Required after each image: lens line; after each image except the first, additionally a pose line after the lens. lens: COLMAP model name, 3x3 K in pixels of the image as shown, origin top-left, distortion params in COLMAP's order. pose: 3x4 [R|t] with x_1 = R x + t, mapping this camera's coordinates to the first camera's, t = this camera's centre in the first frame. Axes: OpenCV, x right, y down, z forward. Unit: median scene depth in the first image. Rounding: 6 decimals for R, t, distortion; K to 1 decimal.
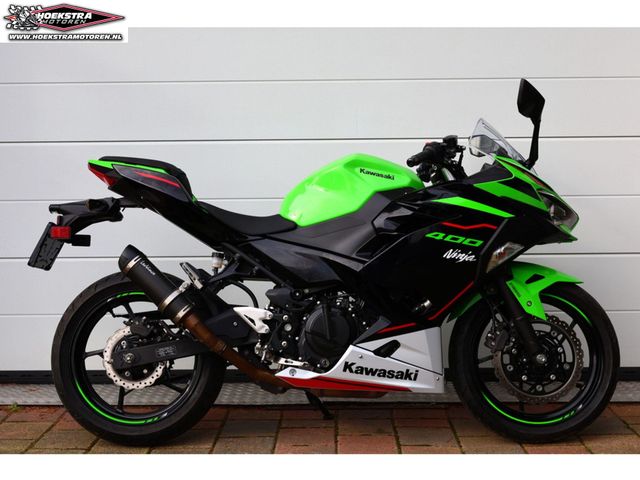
lens RADIAL K [[867.4, 0, 320.0], [0, 867.4, 240.0], [0, 0, 1]] dist [-0.008504, -0.021703]
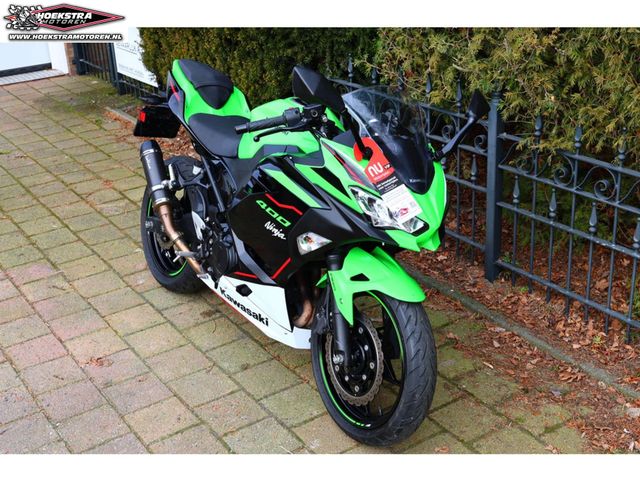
lens RADIAL K [[867.4, 0, 320.0], [0, 867.4, 240.0], [0, 0, 1]] dist [-0.008504, -0.021703]
pose [[0.582081, 0.318002, -0.748370, 0.923562], [-0.087680, 0.939536, 0.331036, -0.300034], [0.808390, -0.127073, 0.574768, 0.458355]]
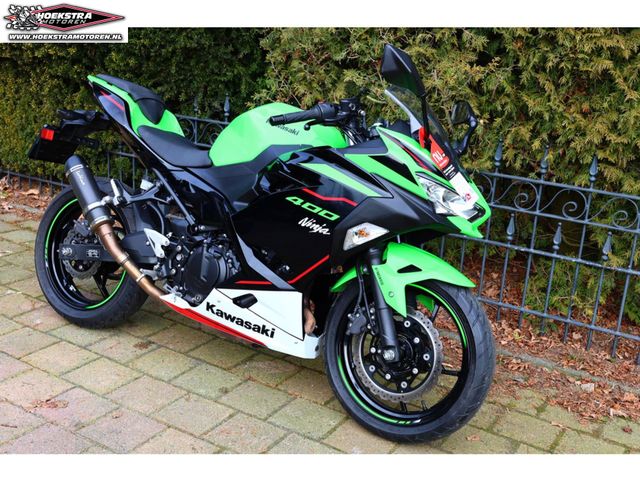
lens RADIAL K [[756.5, 0, 320.0], [0, 756.5, 240.0], [0, 0, 1]] dist [-0.001556, -0.019134]
pose [[0.869833, 0.220613, -0.441270, 0.526421], [-0.164276, 0.972922, 0.162591, -0.101036], [0.465191, -0.068937, 0.882522, 0.263612]]
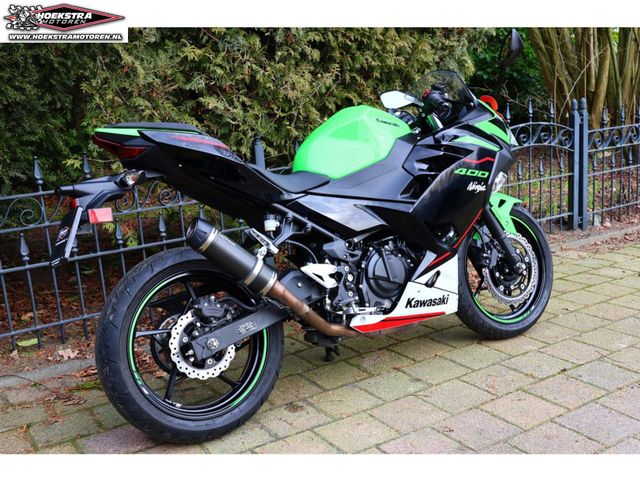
lens RADIAL K [[689.4, 0, 320.0], [0, 689.4, 240.0], [0, 0, 1]] dist [-0.002856, -0.000977]
pose [[0.826298, -0.151080, 0.542592, -0.503366], [0.133112, 0.988445, 0.072512, -0.006149], [-0.547277, 0.012309, 0.836861, 0.346856]]
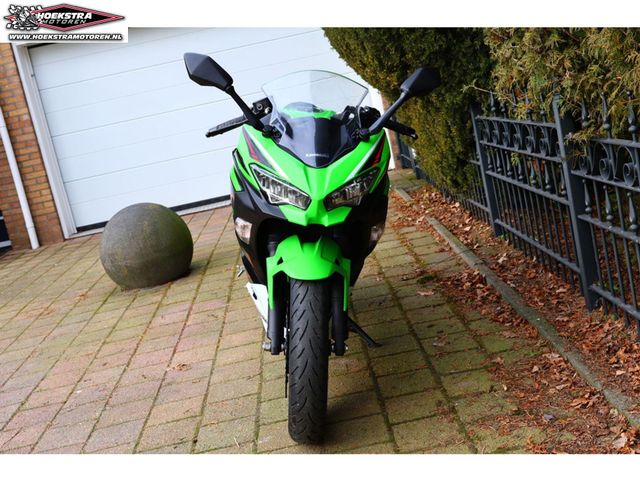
lens RADIAL K [[836.0, 0, 320.0], [0, 836.0, 240.0], [0, 0, 1]] dist [-0.002113, -0.023931]
pose [[0.073367, 0.188158, -0.979395, 1.130349], [0.059247, 0.979484, 0.192614, -0.144734], [0.995544, -0.072157, 0.060715, 1.019982]]
